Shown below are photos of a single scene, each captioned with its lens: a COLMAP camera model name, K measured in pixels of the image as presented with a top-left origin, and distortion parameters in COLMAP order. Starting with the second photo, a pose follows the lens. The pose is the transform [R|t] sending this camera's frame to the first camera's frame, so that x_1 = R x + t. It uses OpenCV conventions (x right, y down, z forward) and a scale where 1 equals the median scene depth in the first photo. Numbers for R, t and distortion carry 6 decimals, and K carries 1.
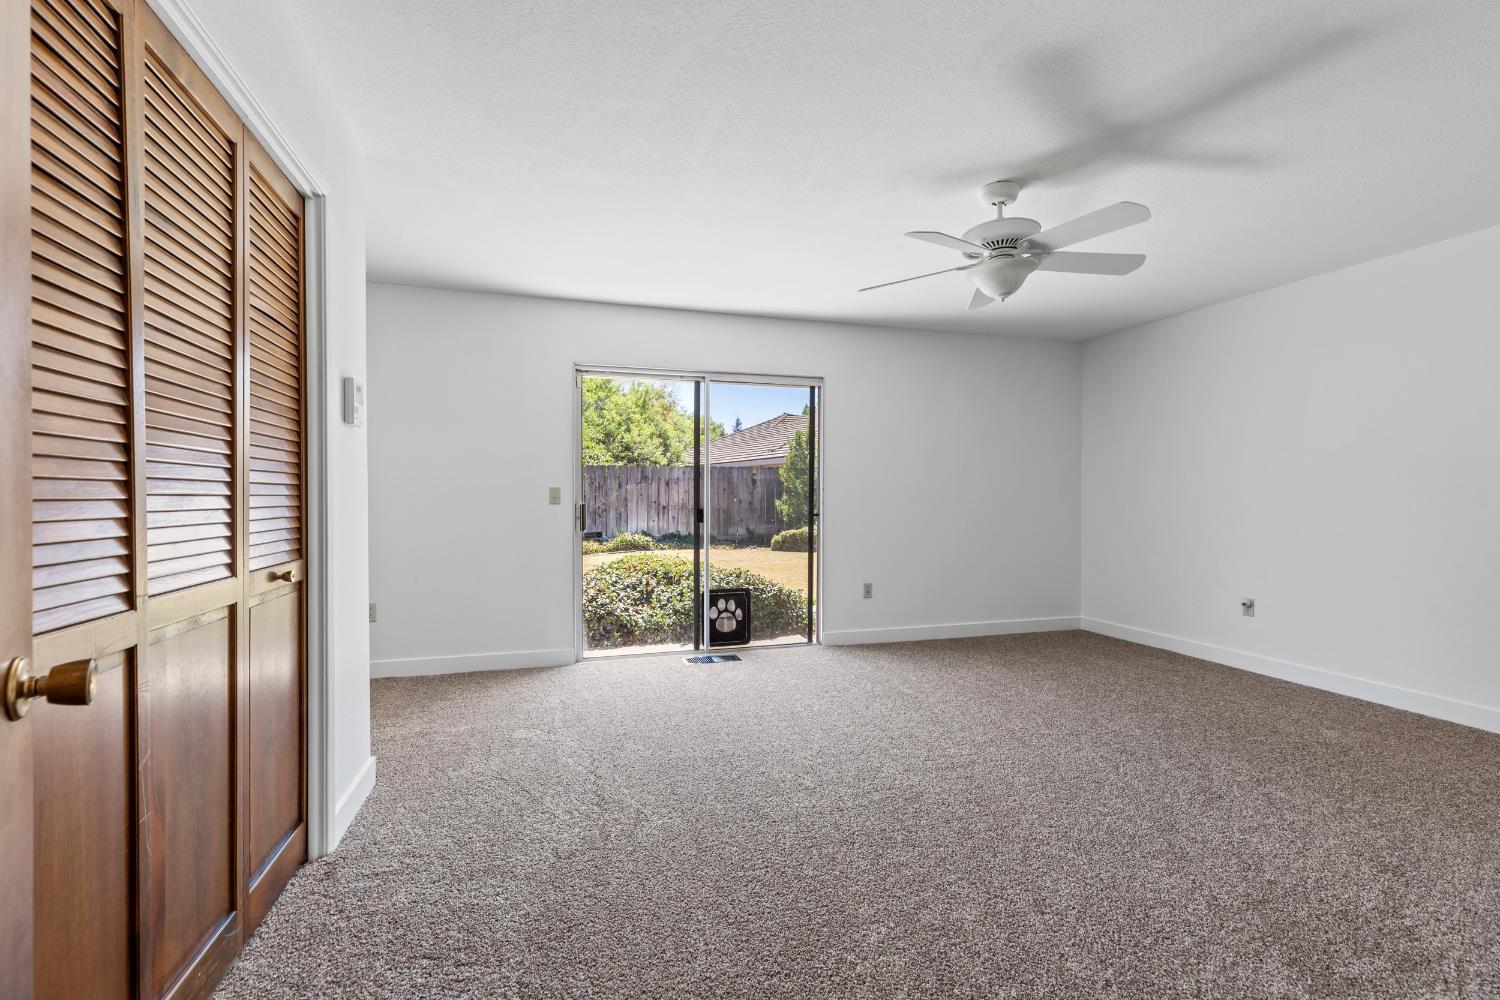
lens RADIAL K [[675.0, 0, 757.9], [0, 675.0, 494.8], [0, 0, 1]] dist [0.003129, 0.000082]
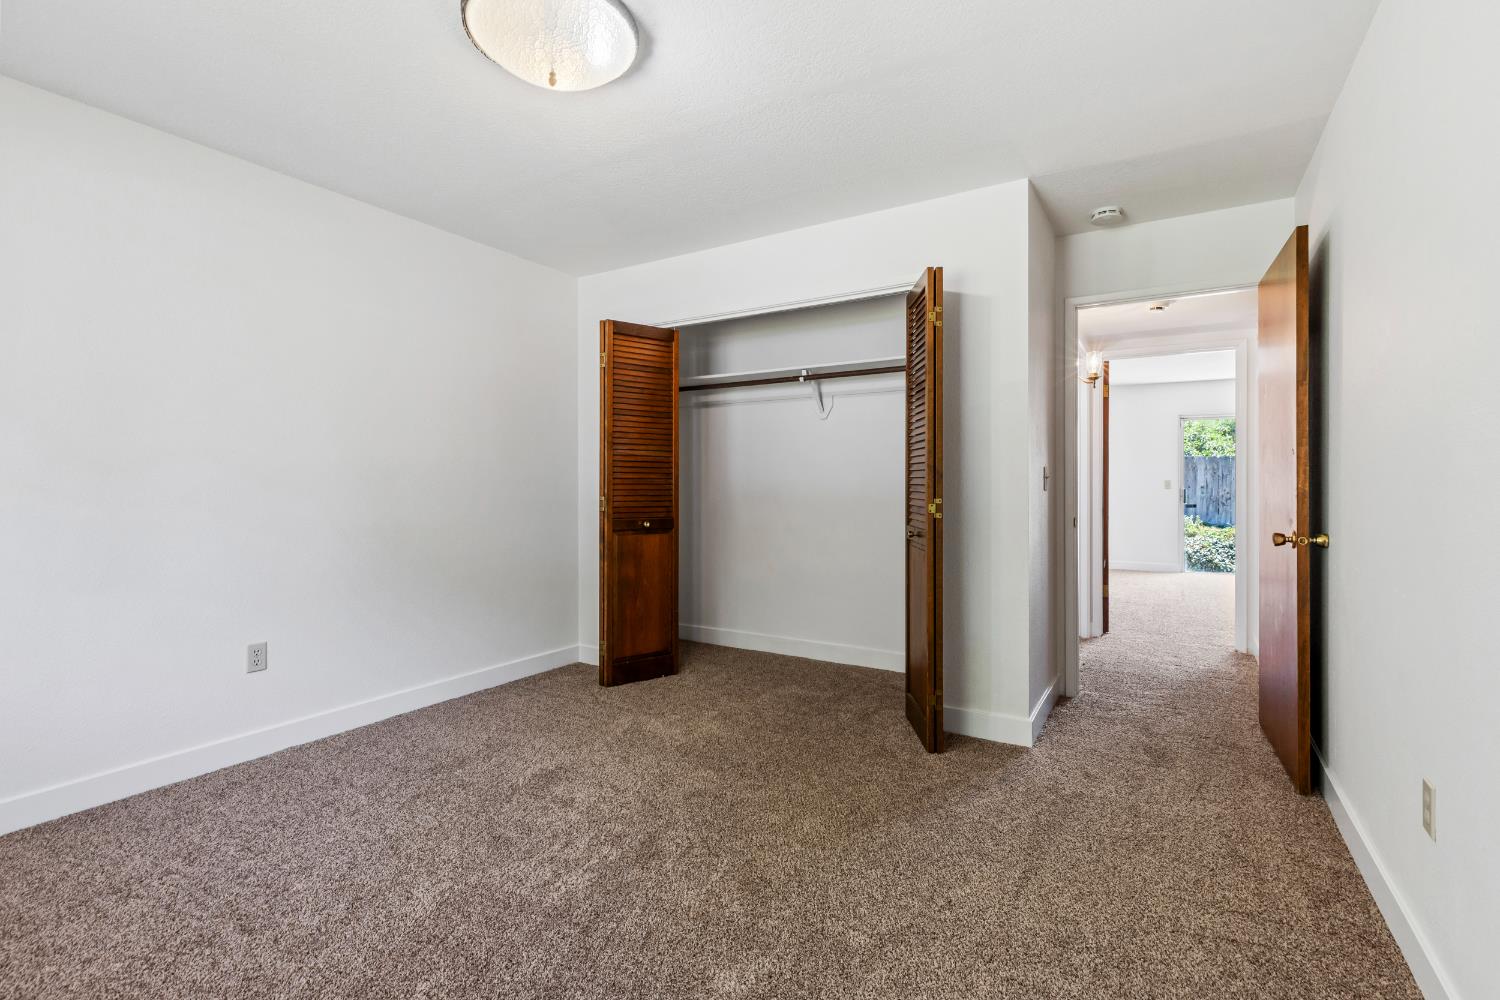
lens RADIAL K [[675.0, 0, 757.9], [0, 675.0, 494.8], [0, 0, 1]] dist [0.003129, 0.000082]
pose [[0.657891, 0.006807, -0.753083, 0.257072], [0.004433, 0.999907, 0.012911, 0.000789], [0.753100, -0.011832, 0.657799, -0.769462]]
